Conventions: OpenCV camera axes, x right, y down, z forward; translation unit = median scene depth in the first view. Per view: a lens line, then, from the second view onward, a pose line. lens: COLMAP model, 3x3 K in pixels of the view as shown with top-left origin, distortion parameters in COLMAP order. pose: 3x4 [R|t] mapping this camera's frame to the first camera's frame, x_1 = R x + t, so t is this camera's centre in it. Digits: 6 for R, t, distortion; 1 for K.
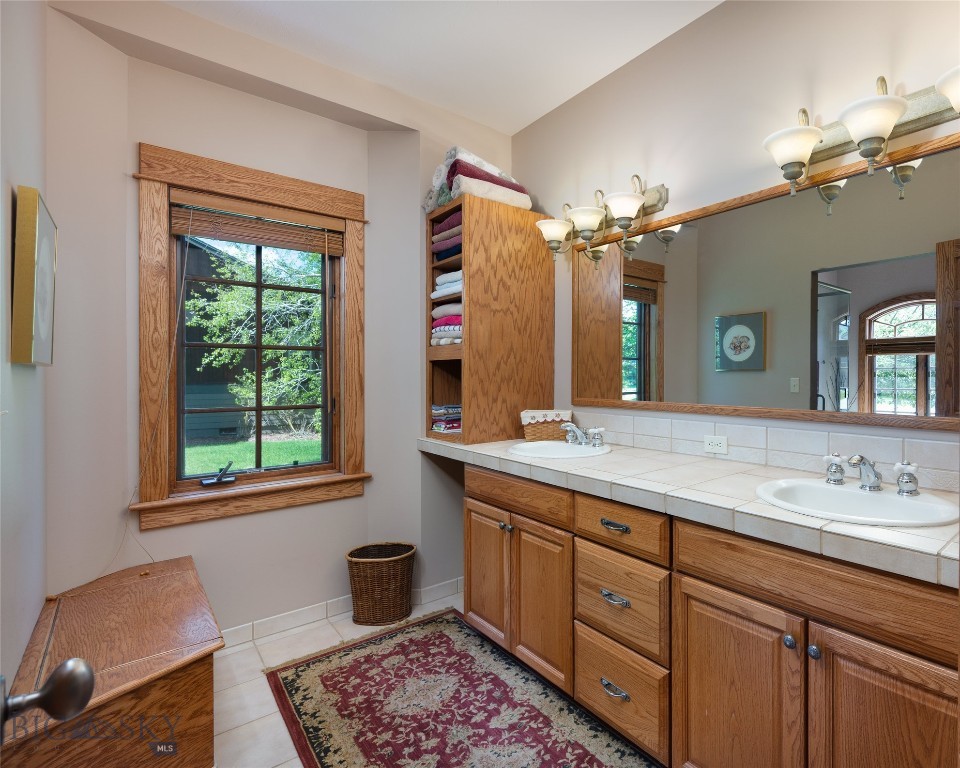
lens RADIAL K [[512.8, 0, 480.3], [0, 512.8, 383.9], [0, 0, 1]] dist [0.006659, 0.000642]
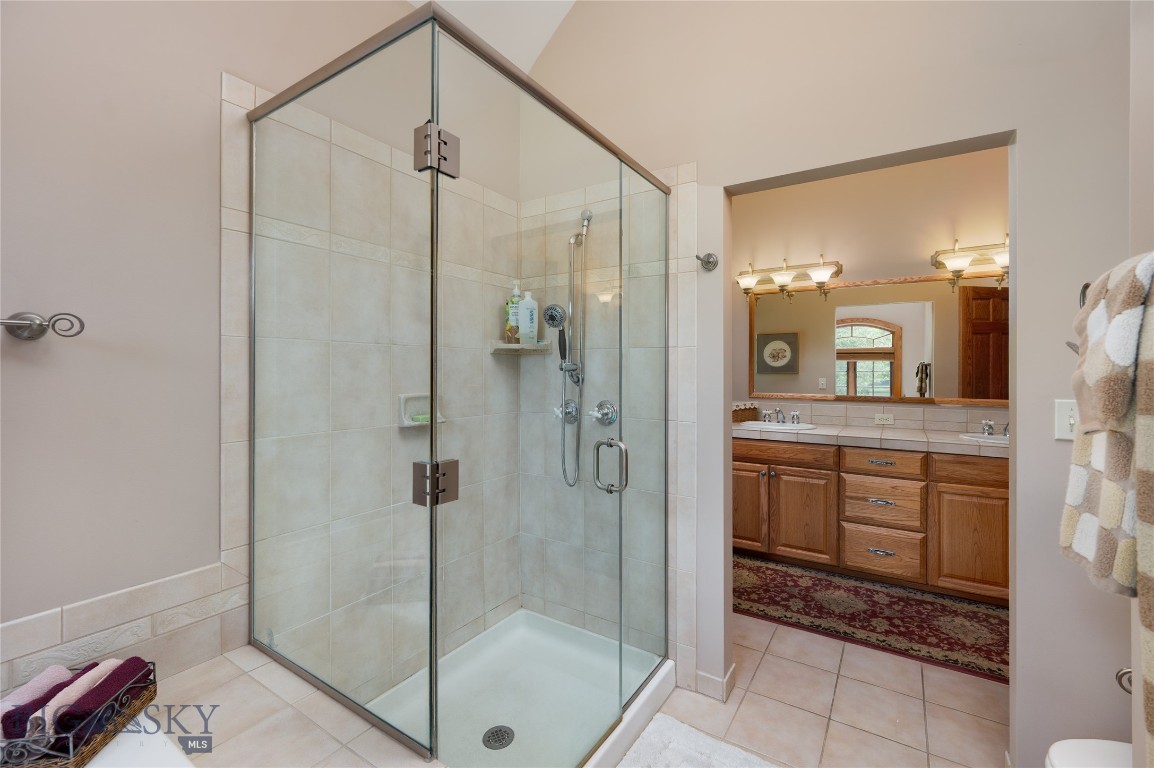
lens RADIAL K [[448.6, 0, 574.4], [0, 448.6, 379.0], [0, 0, 1]] dist [-0.000356, -0.000167]
pose [[0.978550, -0.002861, 0.205992, -0.961372], [0.004642, 0.999956, -0.008162, -0.008894], [-0.205959, 0.008943, 0.978520, -0.283263]]
